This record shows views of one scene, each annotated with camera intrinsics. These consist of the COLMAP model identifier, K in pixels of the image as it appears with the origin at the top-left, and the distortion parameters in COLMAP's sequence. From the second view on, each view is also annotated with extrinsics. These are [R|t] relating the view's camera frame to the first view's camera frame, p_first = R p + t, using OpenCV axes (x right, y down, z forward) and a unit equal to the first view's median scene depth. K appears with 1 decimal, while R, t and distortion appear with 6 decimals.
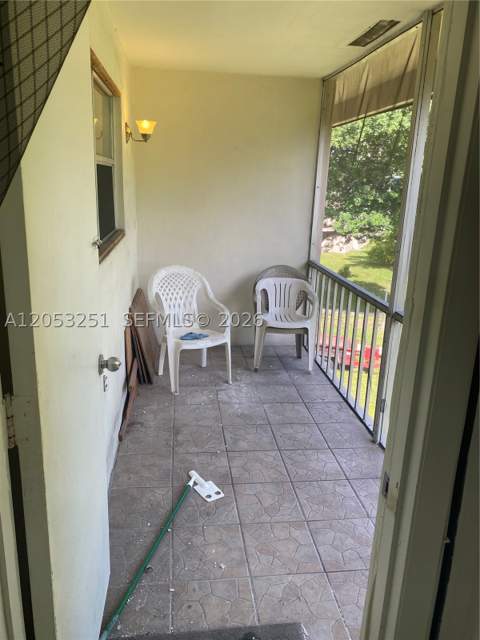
lens RADIAL K [[493.6, 0, 240.3], [0, 493.6, 318.8], [0, 0, 1]] dist [0.059722, -0.017700]
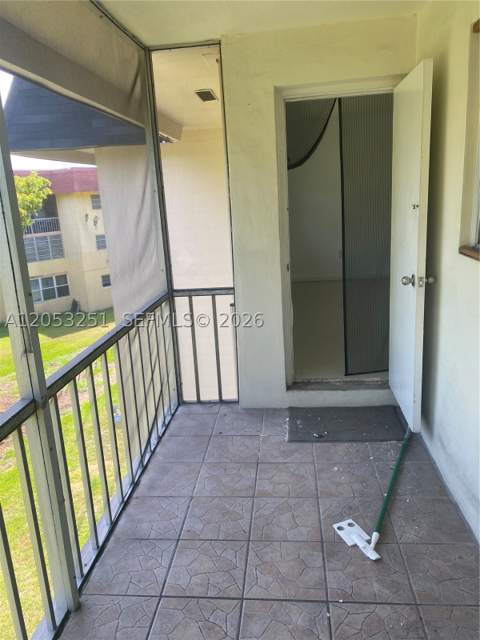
lens RADIAL K [[493.6, 0, 240.7], [0, 493.6, 319.1], [0, 0, 1]] dist [0.059722, -0.017700]
pose [[-0.974962, -0.039519, 0.218833, -0.053218], [0.077915, 0.860990, 0.502619, -0.431235], [-0.208276, 0.507085, -0.836353, 1.628771]]
